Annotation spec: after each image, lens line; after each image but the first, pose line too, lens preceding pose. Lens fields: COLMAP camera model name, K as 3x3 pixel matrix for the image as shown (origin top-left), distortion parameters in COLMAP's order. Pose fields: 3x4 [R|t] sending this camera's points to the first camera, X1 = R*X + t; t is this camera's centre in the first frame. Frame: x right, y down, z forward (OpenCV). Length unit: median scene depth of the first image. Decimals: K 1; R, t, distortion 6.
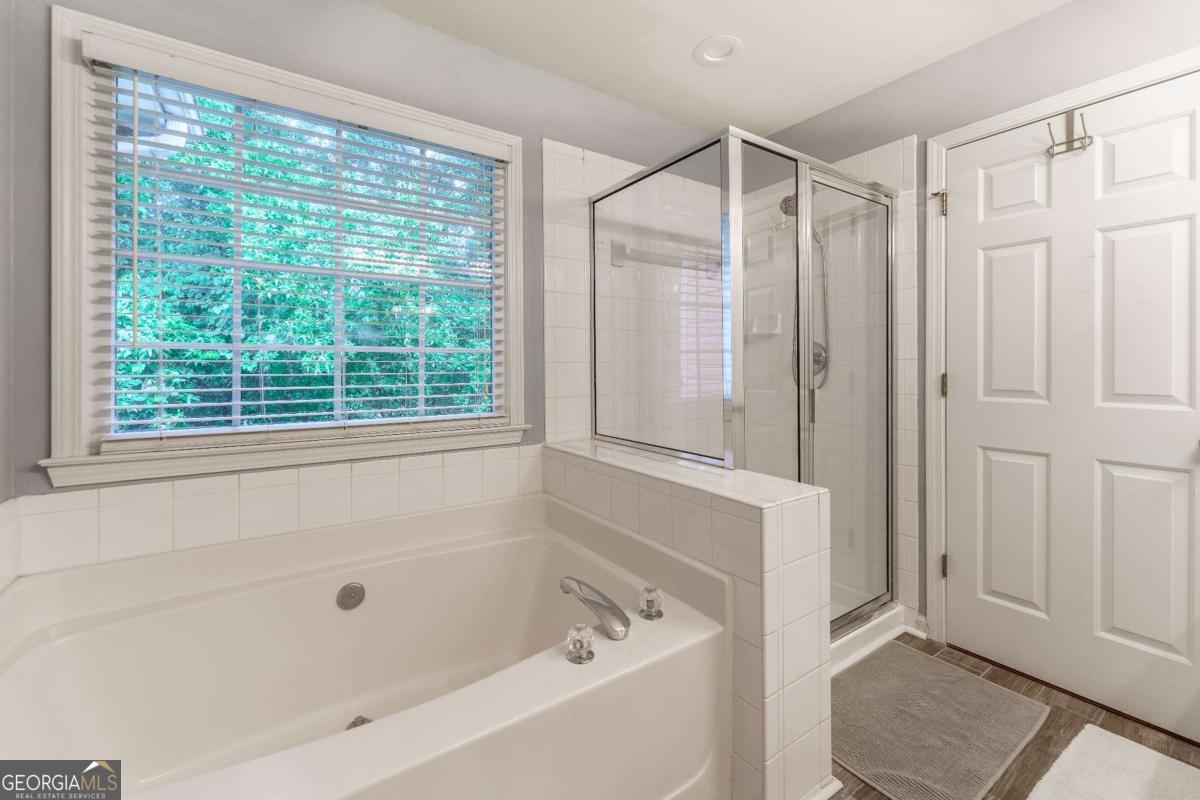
lens RADIAL K [[491.9, 0, 596.6], [0, 491.9, 364.0], [0, 0, 1]] dist [0.001845, 0.000037]
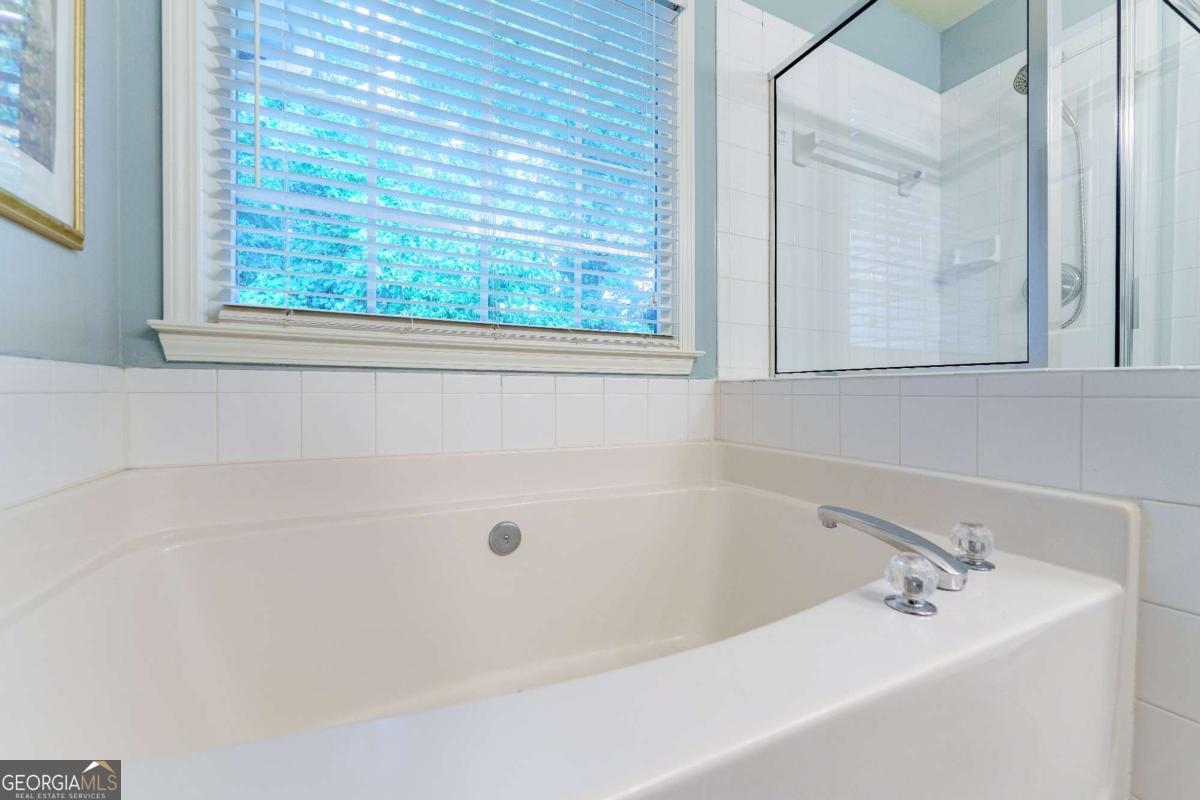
lens RADIAL K [[487.4, 0, 597.4], [0, 487.4, 390.8], [0, 0, 1]] dist [-0.000164, -0.000026]
pose [[0.991131, -0.001287, -0.132884, -0.199445], [0.000544, 0.999984, -0.005629, 0.192148], [0.132889, 0.005506, 0.991116, 0.202420]]
